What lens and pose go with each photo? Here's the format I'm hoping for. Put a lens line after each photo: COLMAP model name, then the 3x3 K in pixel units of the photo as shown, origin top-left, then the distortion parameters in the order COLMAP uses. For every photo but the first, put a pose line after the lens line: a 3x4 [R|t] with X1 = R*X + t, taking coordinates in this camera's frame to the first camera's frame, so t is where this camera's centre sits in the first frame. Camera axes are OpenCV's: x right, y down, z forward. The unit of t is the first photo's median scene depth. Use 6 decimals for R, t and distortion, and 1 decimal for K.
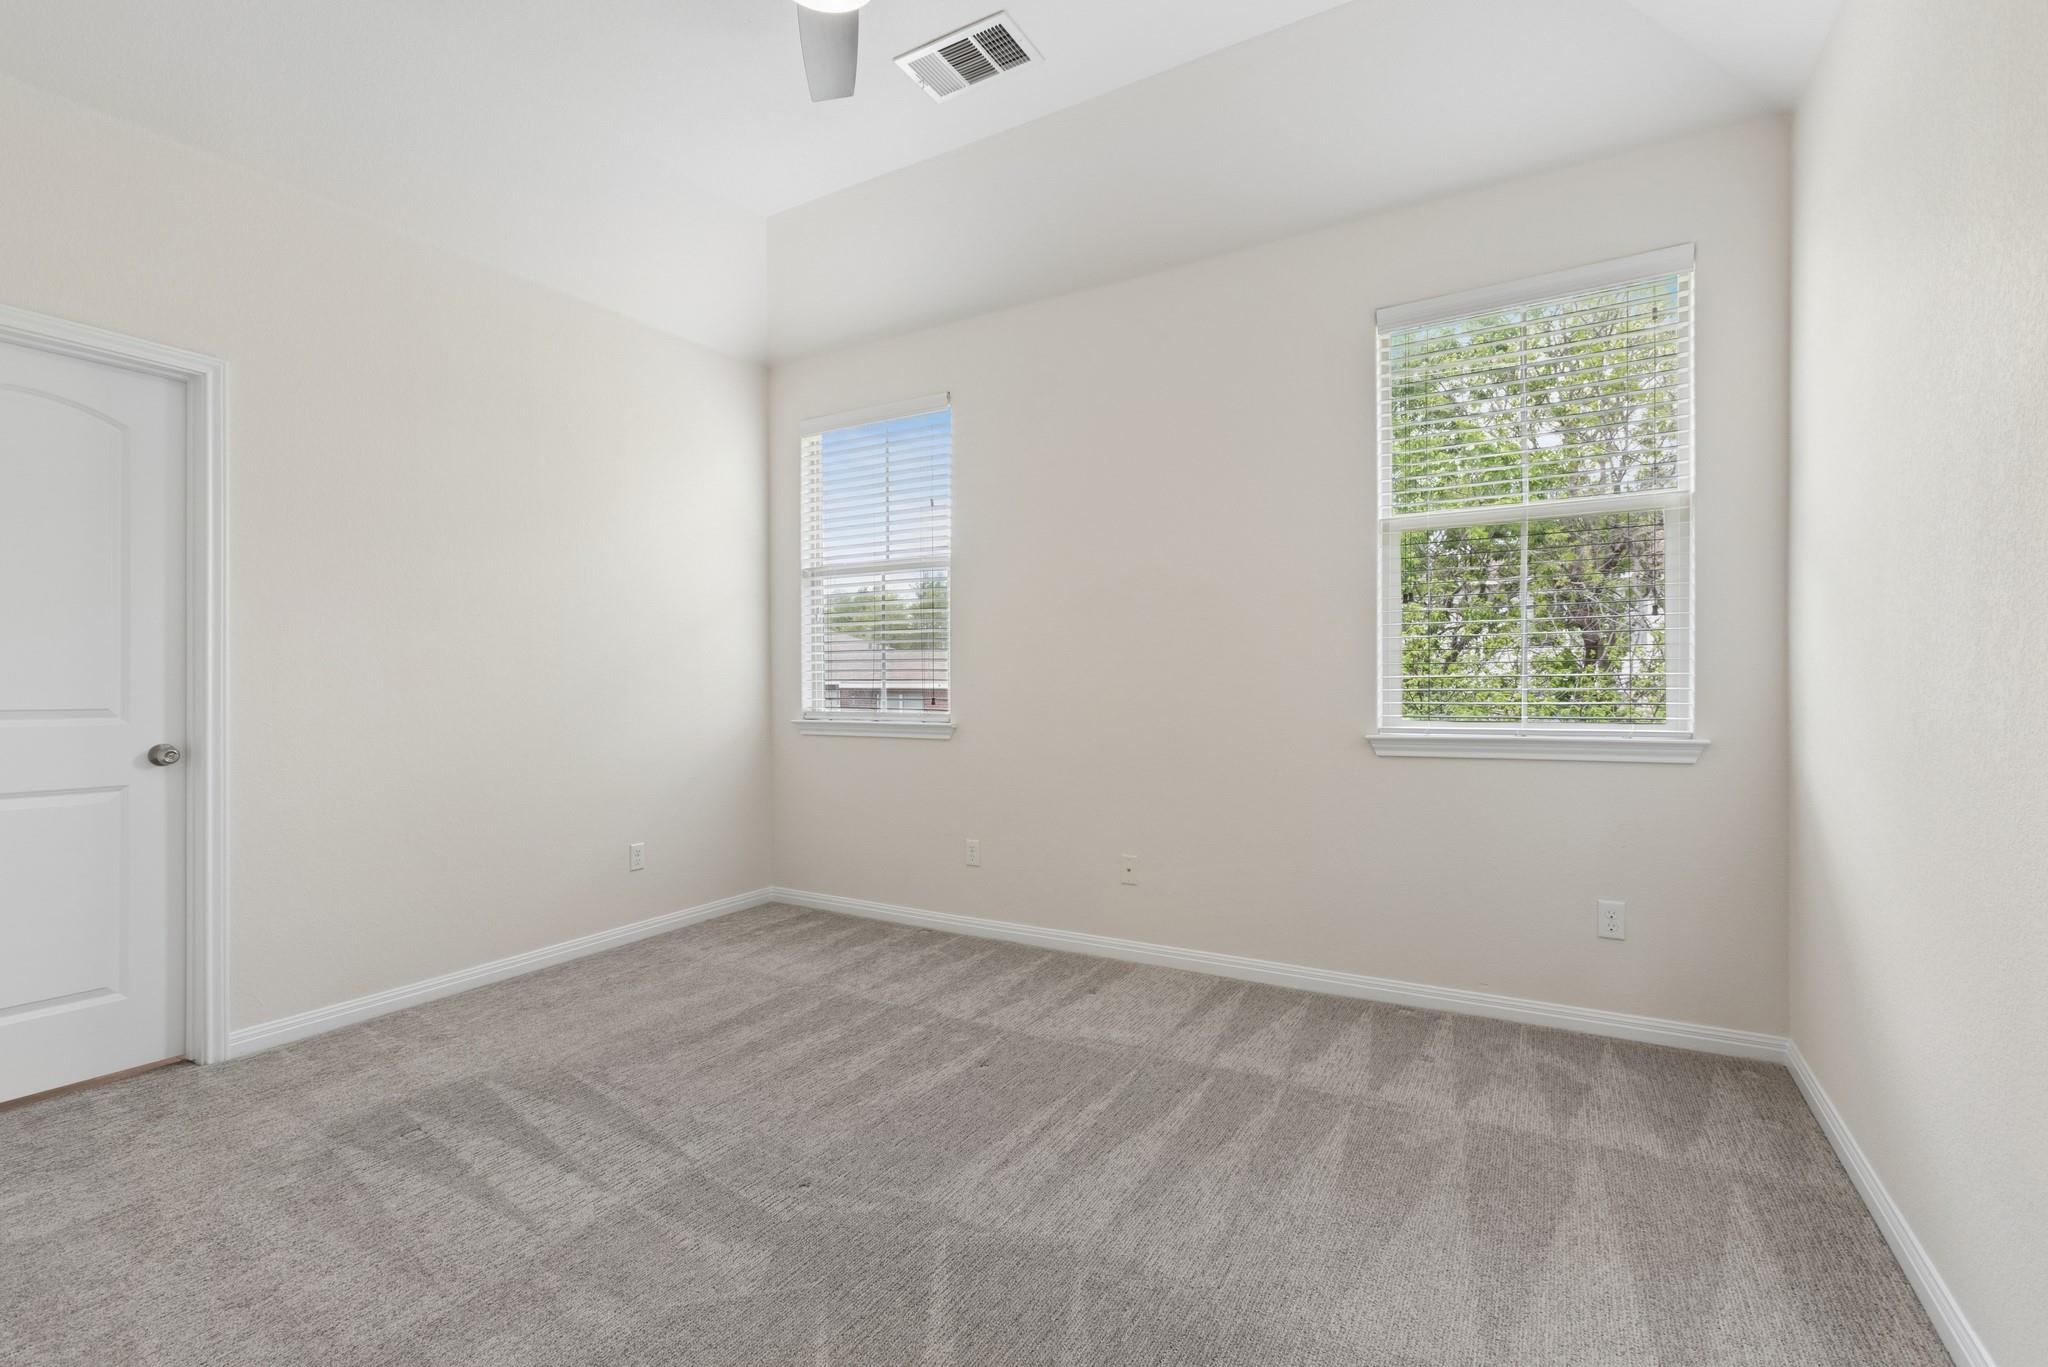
lens RADIAL K [[914.4, 0, 983.2], [0, 914.4, 670.5], [0, 0, 1]] dist [-0.009230, 0.005745]
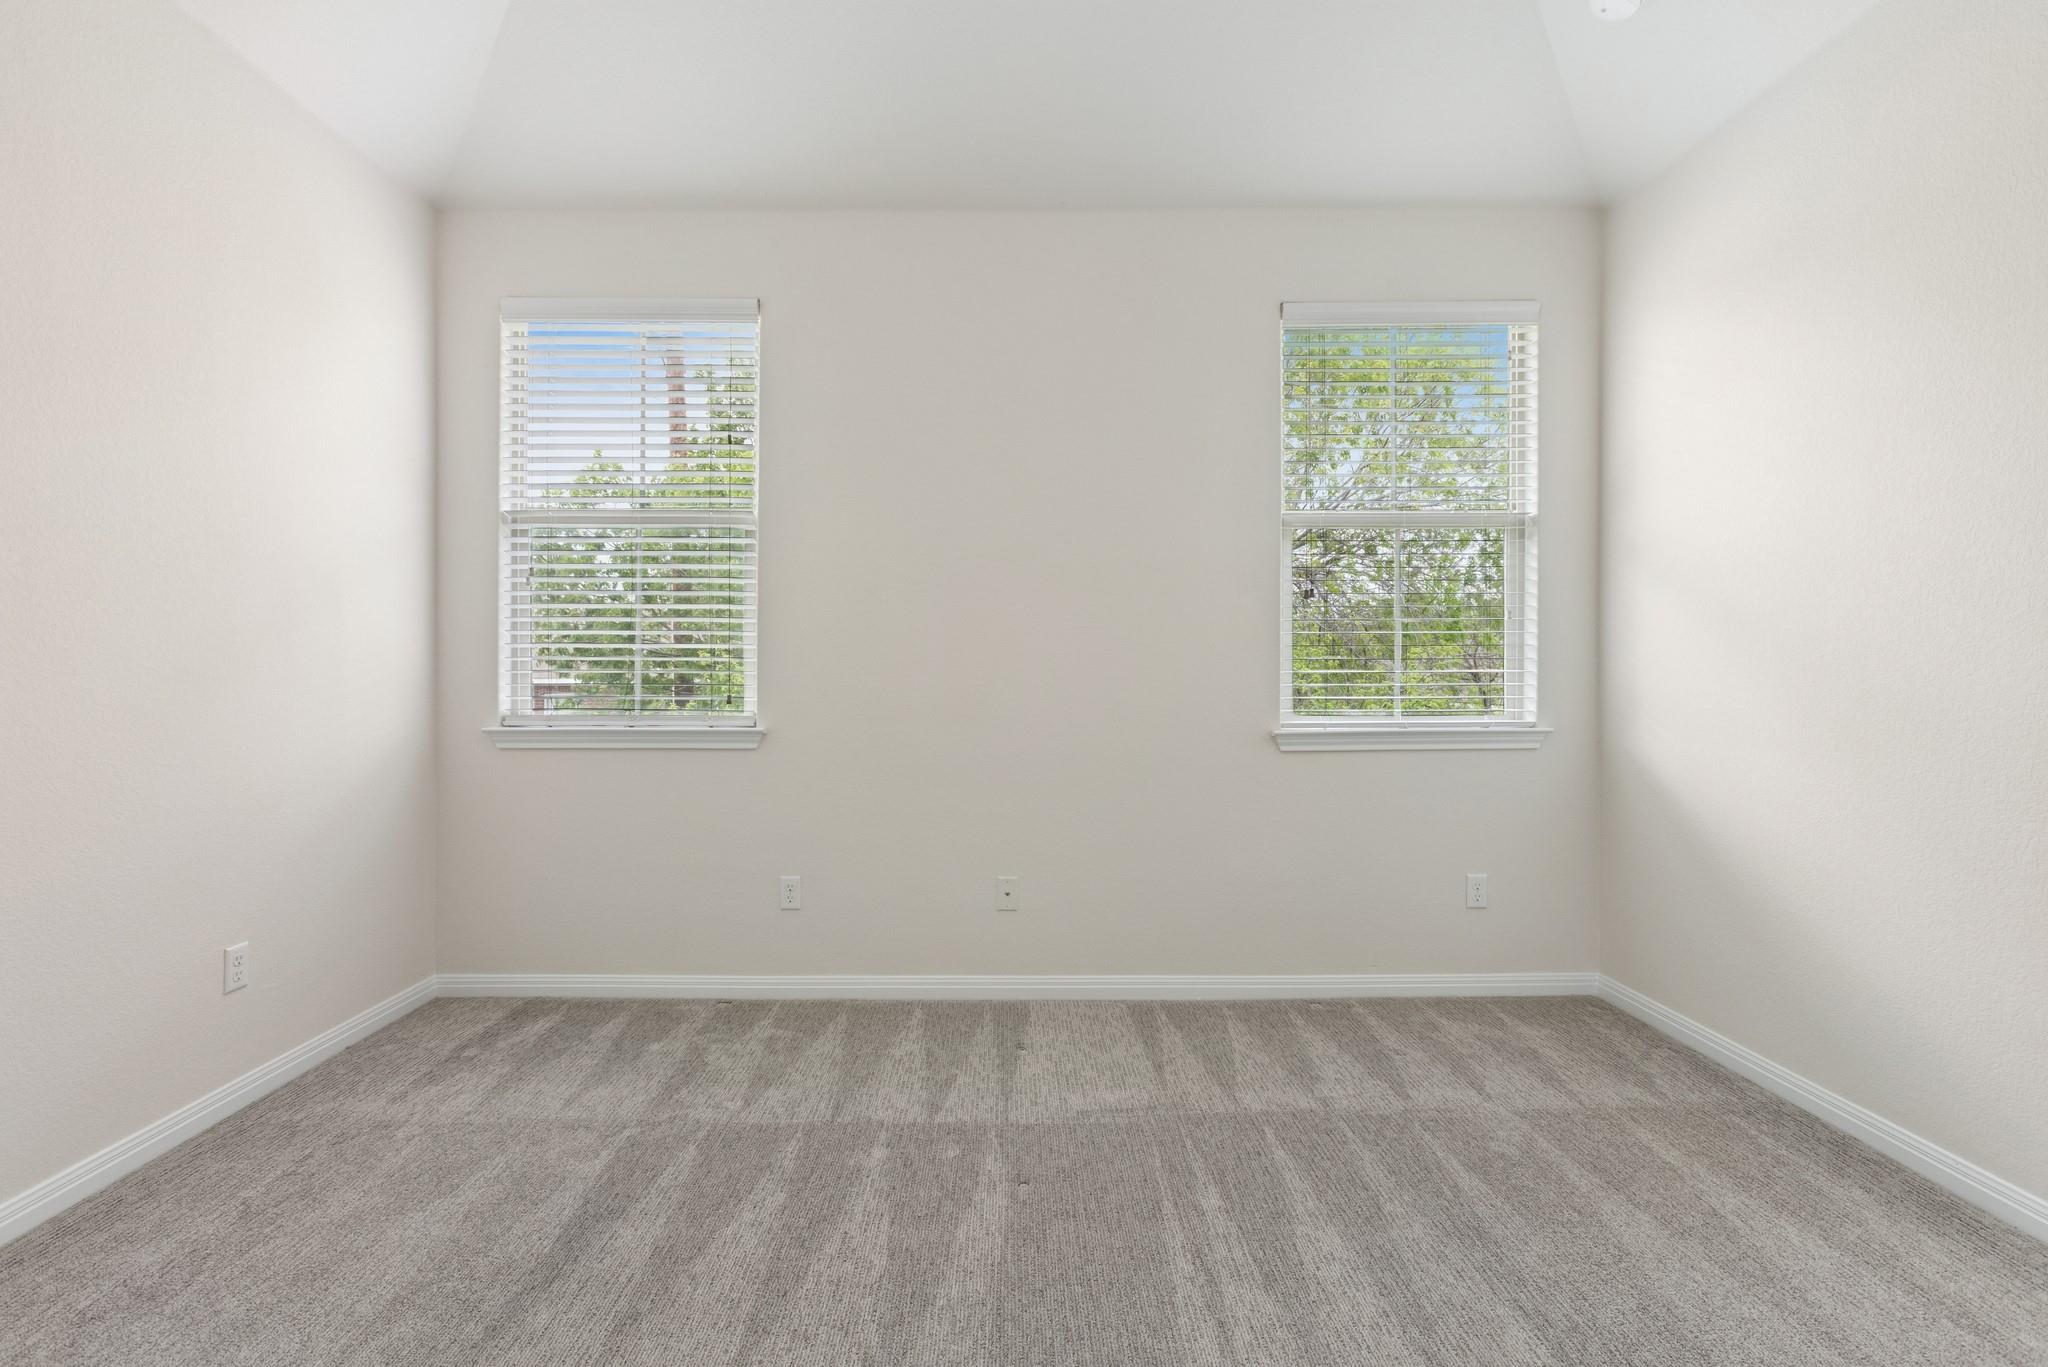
lens RADIAL K [[914.4, 0, 1040.2], [0, 914.4, 667.2], [0, 0, 1]] dist [-0.009230, 0.005745]
pose [[0.852186, 0.012531, 0.523088, -0.328076], [-0.011640, 0.999920, -0.004991, 0.010483], [-0.523109, -0.001836, 0.852264, 0.304617]]
